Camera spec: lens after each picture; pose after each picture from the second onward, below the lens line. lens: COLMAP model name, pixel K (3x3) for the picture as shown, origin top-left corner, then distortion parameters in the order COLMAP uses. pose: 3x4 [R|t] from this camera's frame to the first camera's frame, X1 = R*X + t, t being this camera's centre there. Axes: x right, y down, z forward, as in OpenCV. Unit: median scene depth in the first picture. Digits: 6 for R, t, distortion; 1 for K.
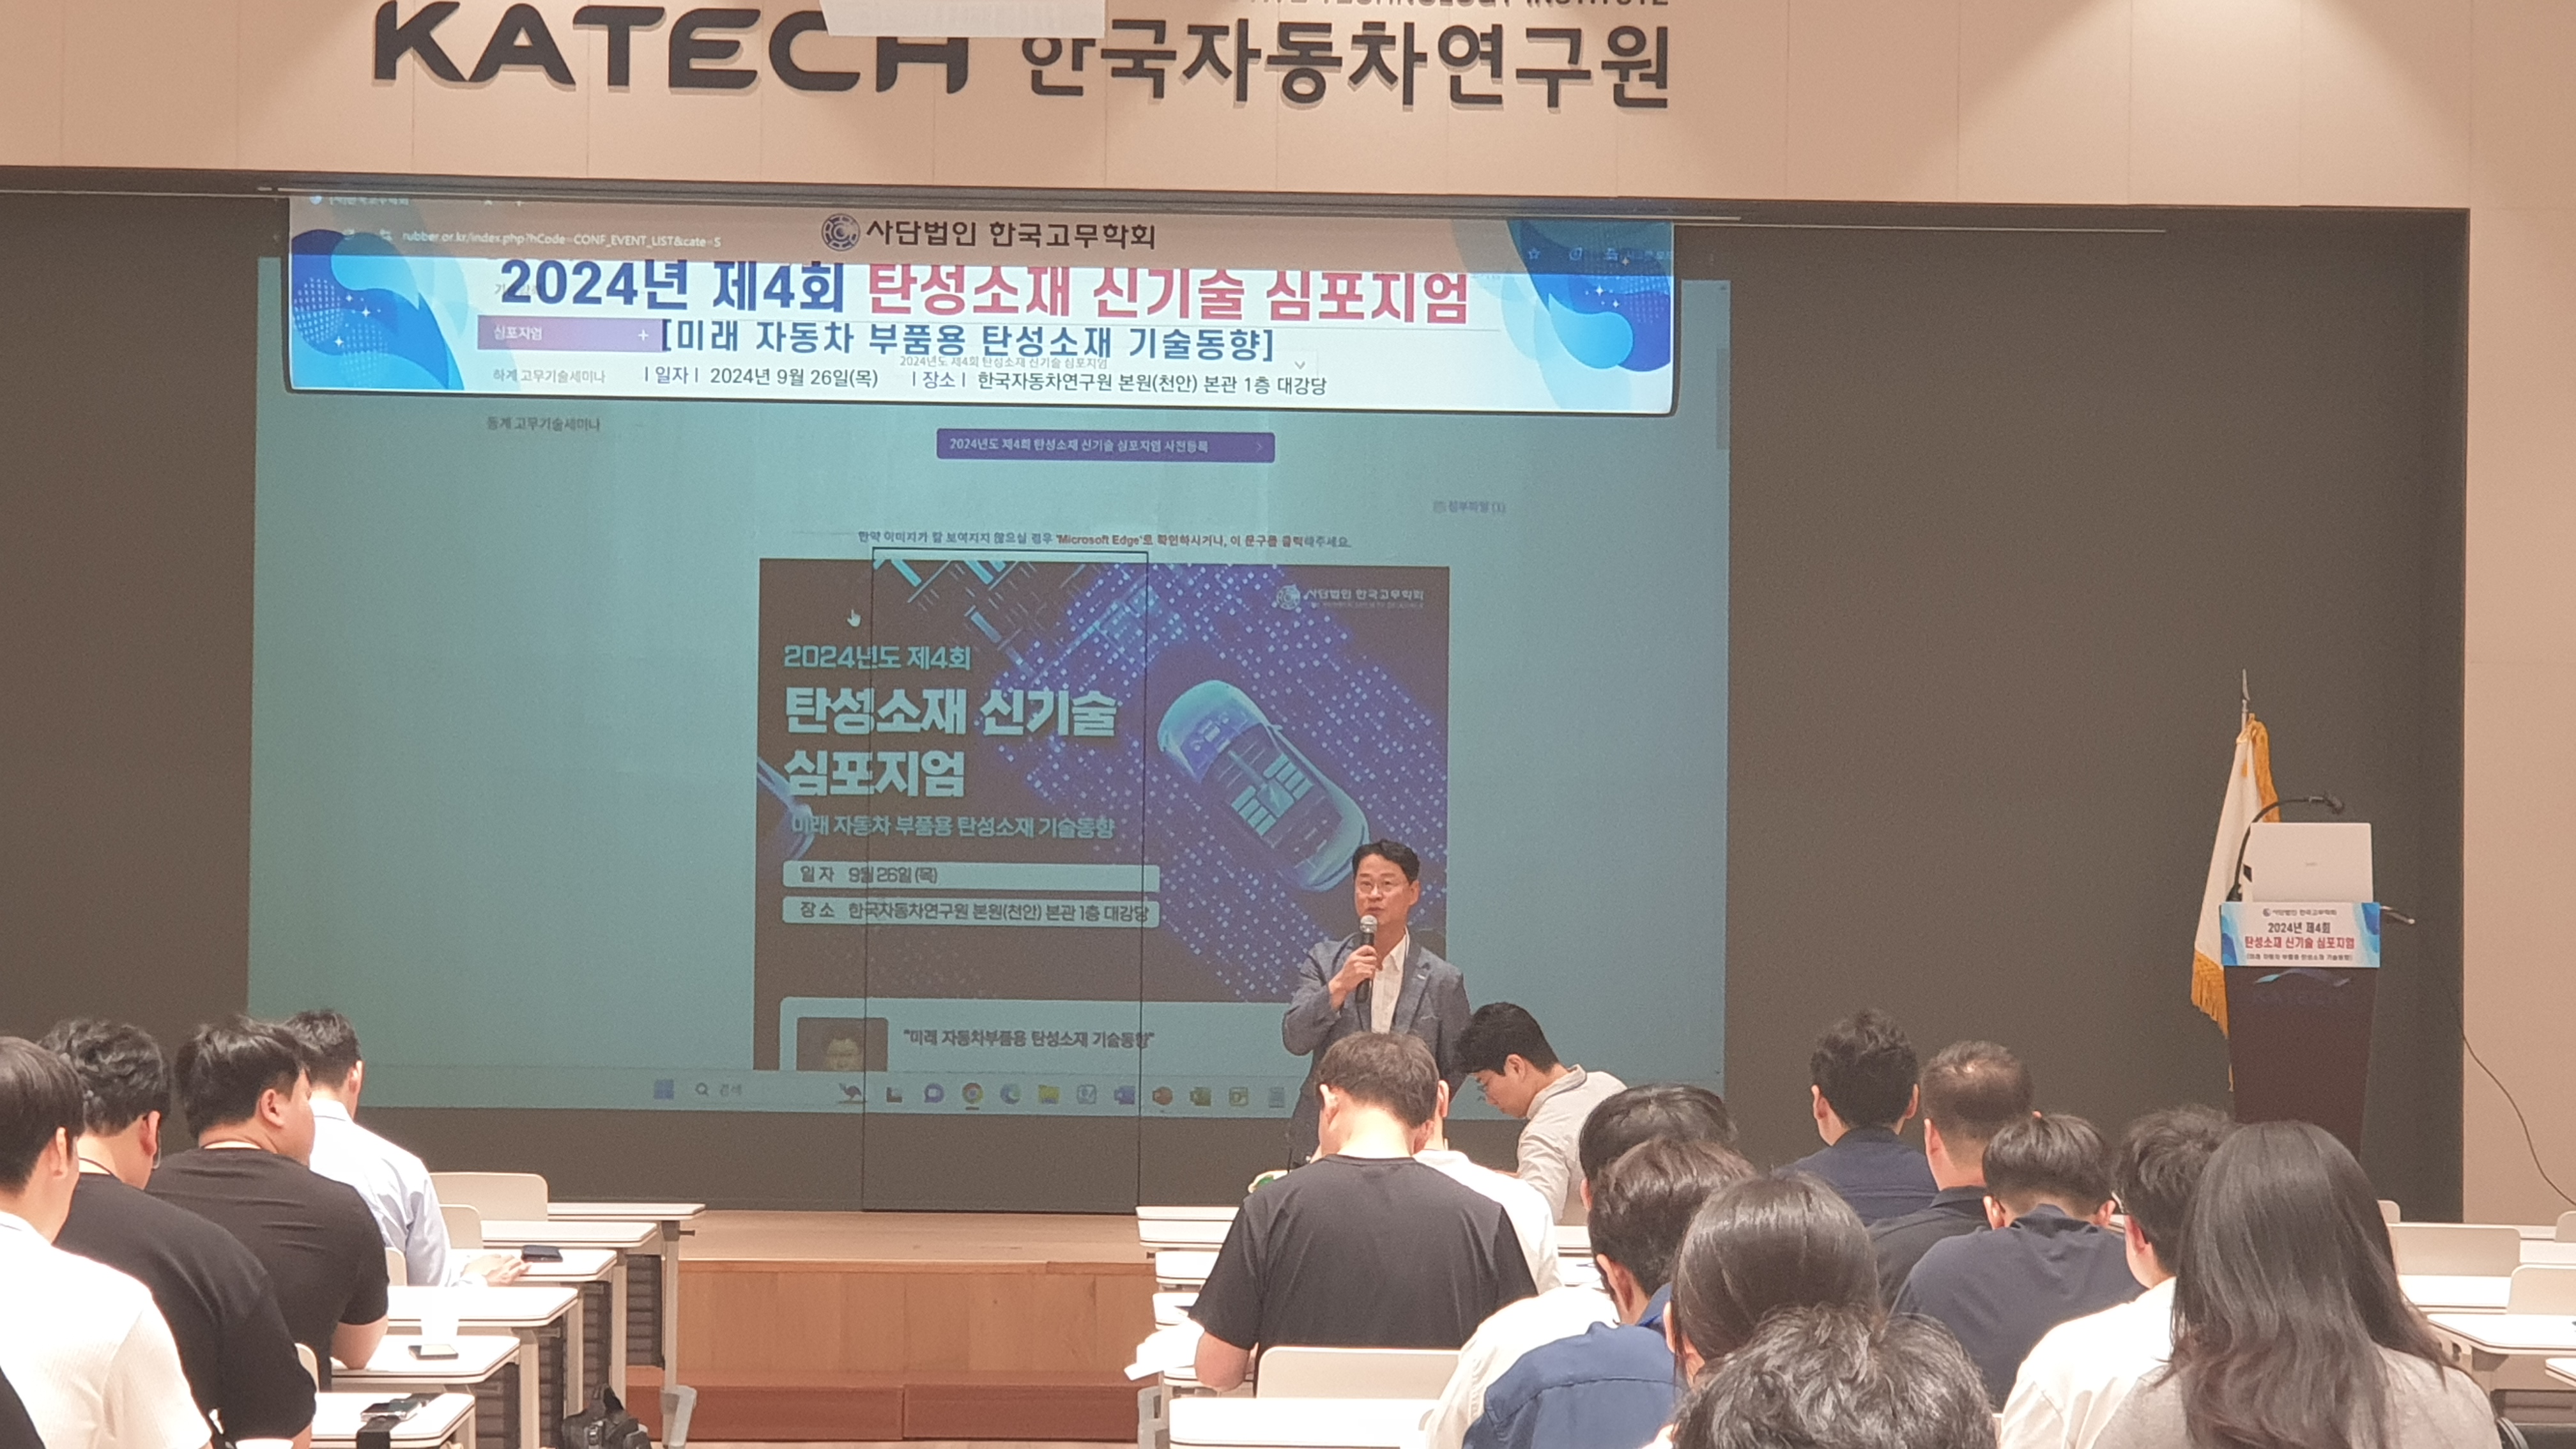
lens RADIAL K [[4860.2, 0, 1288.0], [0, 4860.2, 724.5], [0, 0, 1]] dist [-0.215163, 4.458551]
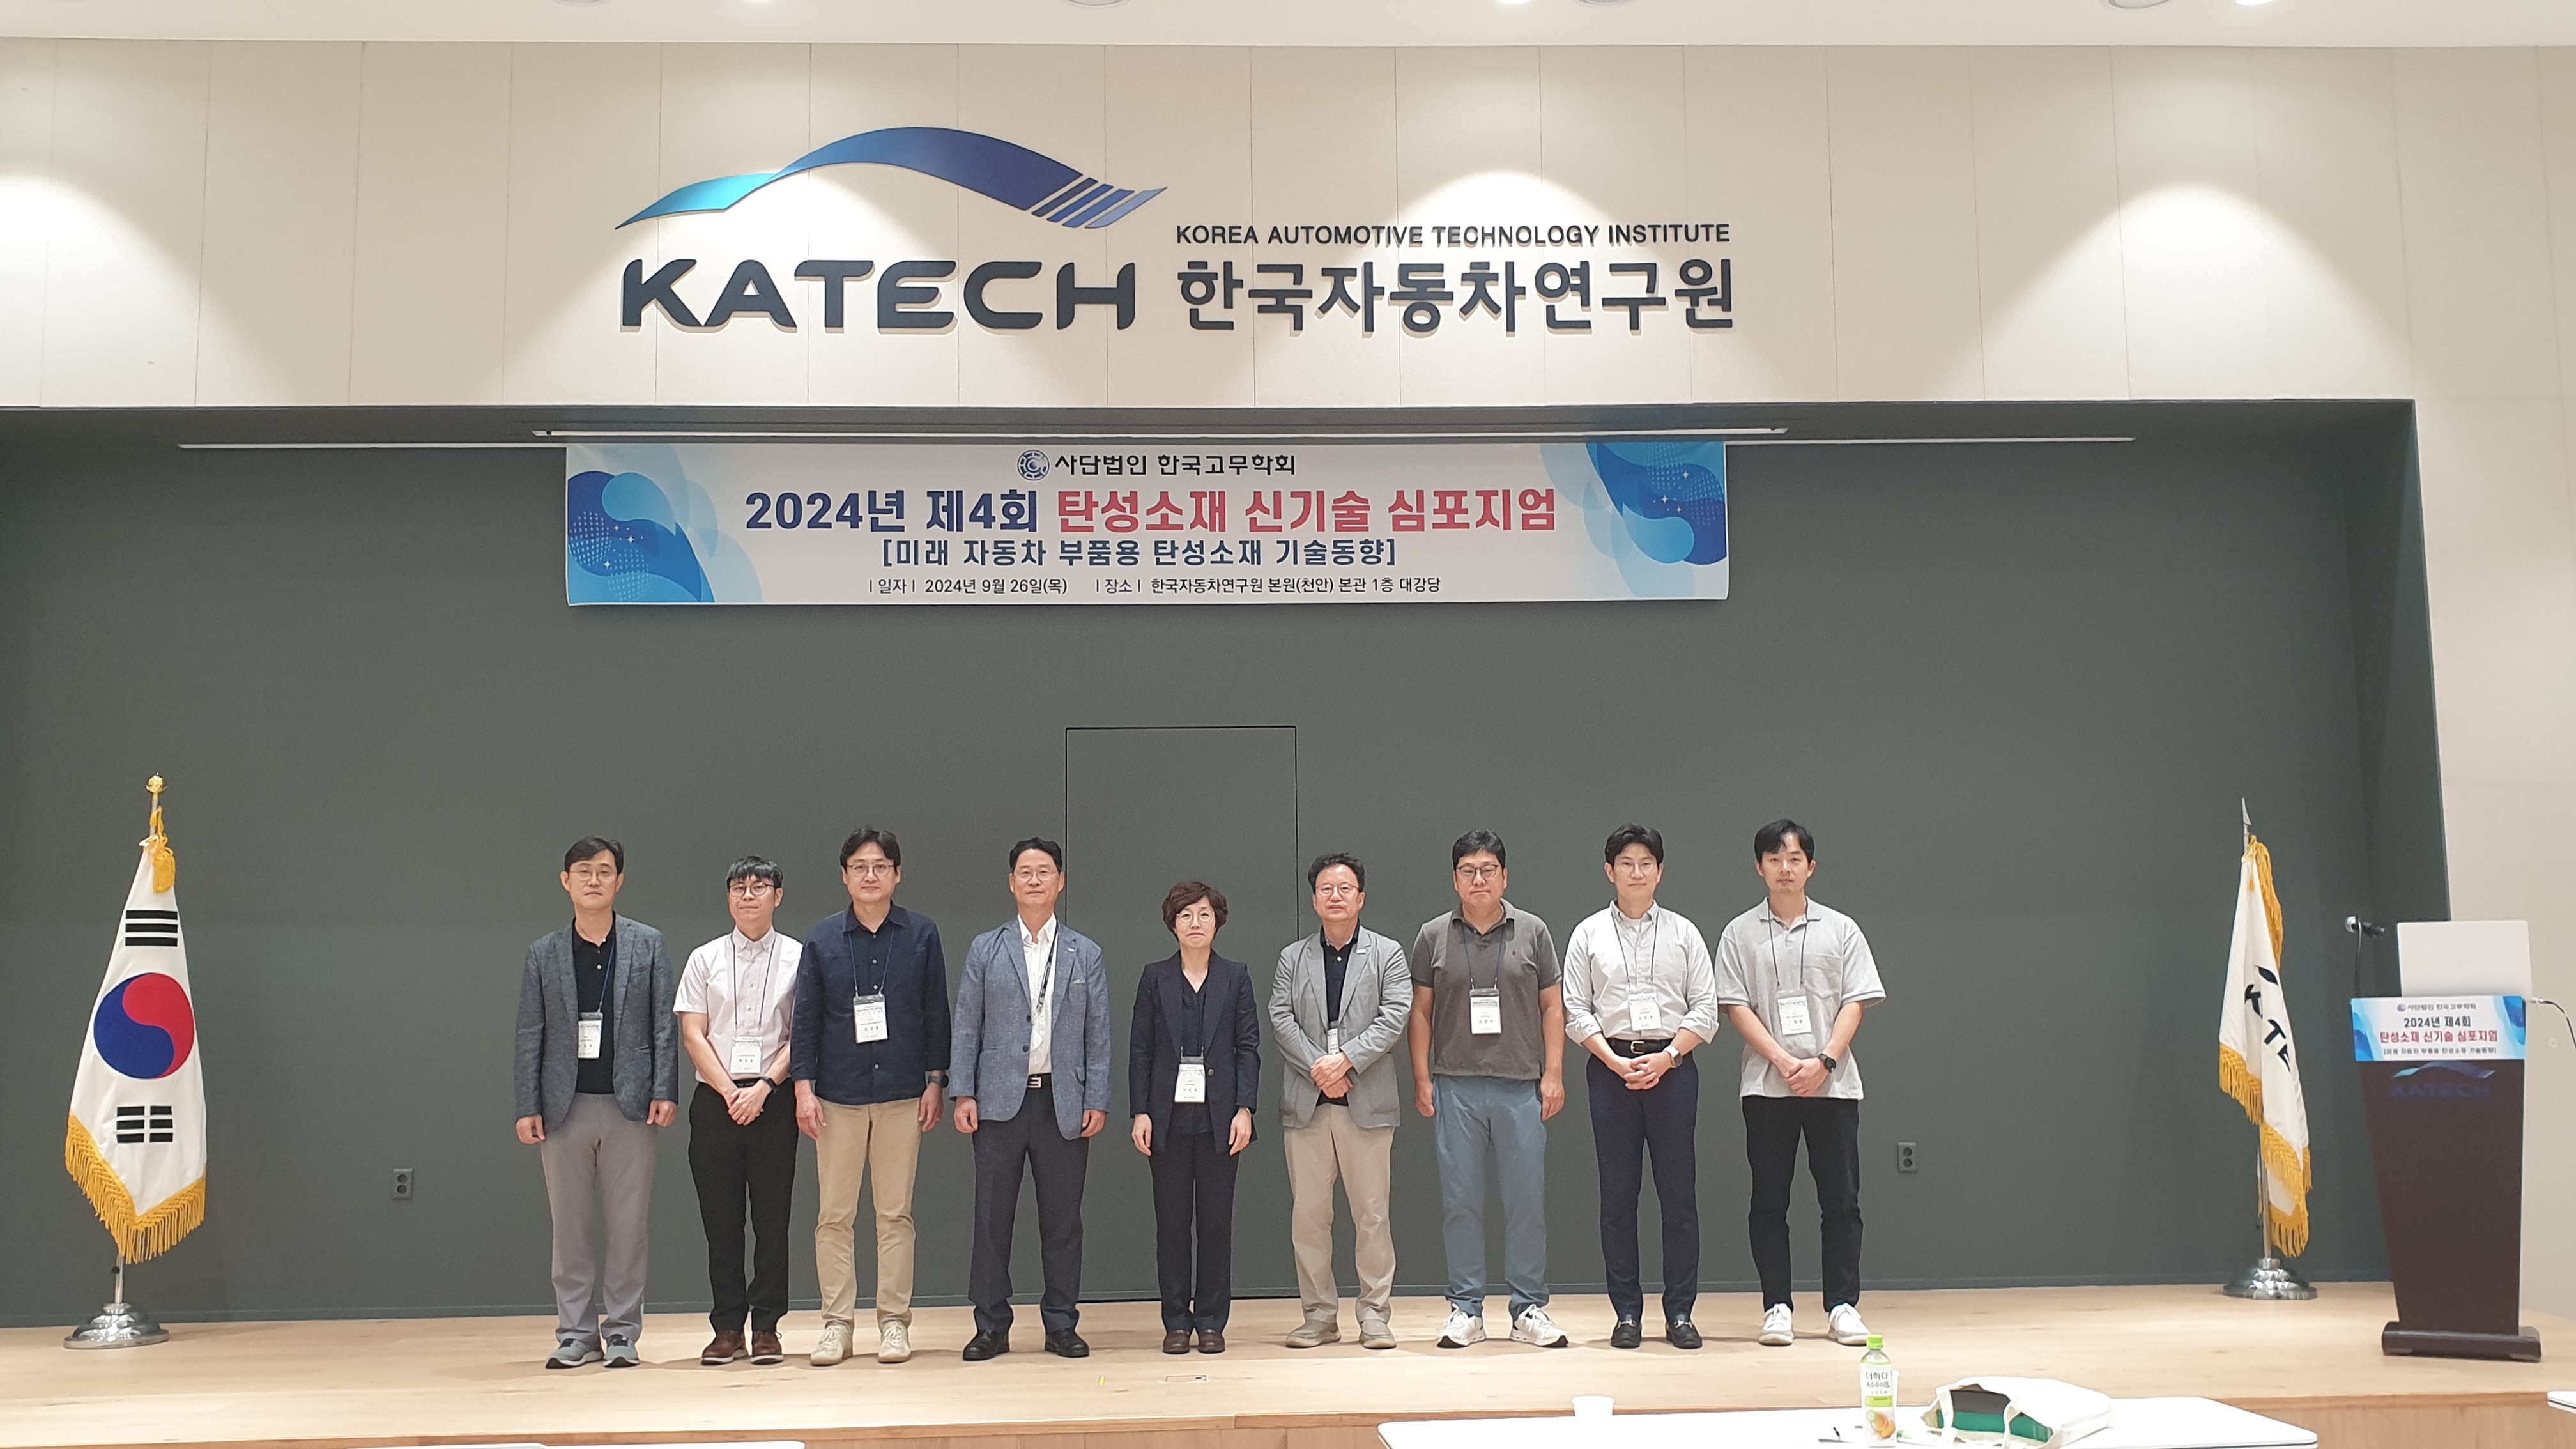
lens RADIAL K [[2114.4, 0, 1299.3], [0, 2114.4, 730.3], [0, 0, 1]] dist [0.157925, -0.259809]
pose [[0.999634, -0.026996, 0.001609, -0.029213], [0.027024, 0.994861, -0.097573, 0.016808], [0.001033, 0.097581, 0.995227, 0.486262]]
